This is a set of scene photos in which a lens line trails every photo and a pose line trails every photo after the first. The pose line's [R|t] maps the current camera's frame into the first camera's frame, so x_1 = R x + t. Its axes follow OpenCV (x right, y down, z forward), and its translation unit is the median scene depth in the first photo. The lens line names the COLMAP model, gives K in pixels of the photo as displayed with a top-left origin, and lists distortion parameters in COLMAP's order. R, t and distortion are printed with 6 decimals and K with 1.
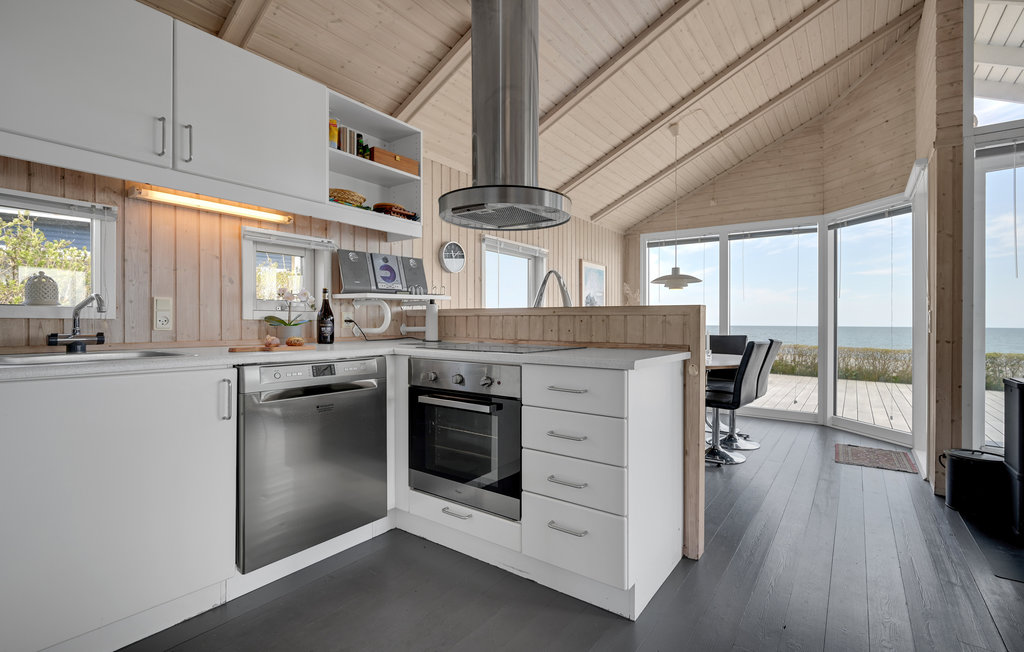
lens RADIAL K [[459.8, 0, 519.1], [0, 459.8, 322.7], [0, 0, 1]] dist [-0.002151, -0.000716]
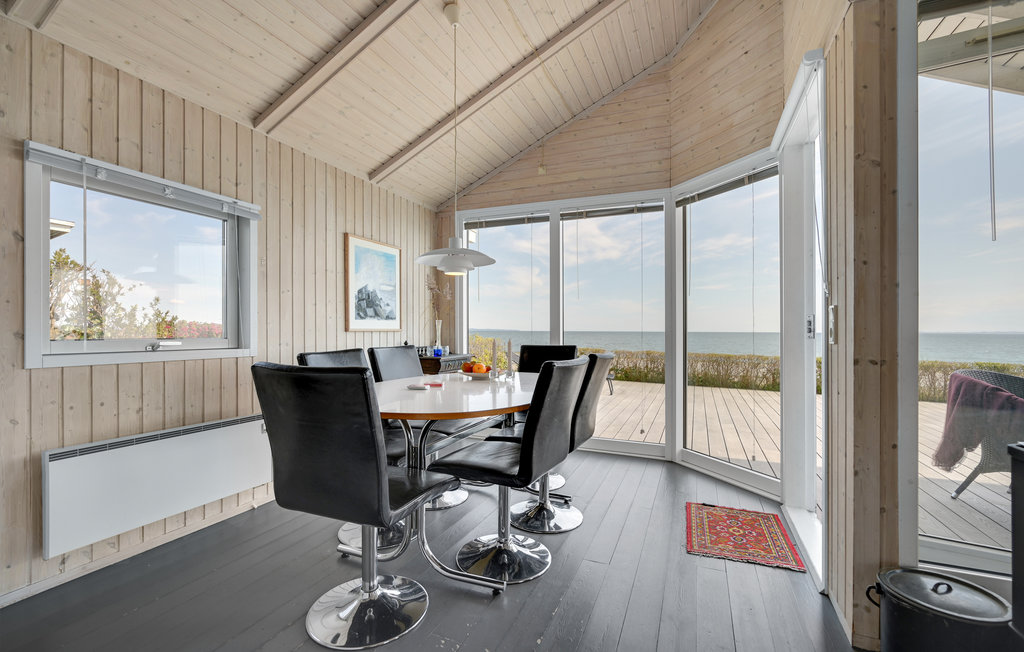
lens RADIAL K [[440.1, 0, 511.0], [0, 440.1, 326.5], [0, 0, 1]] dist [-0.002683, -0.001202]
pose [[0.973711, -0.000859, 0.227784, 0.245767], [0.002107, 0.999984, -0.005236, 0.001142], [-0.227776, 0.005578, 0.973698, 0.361373]]
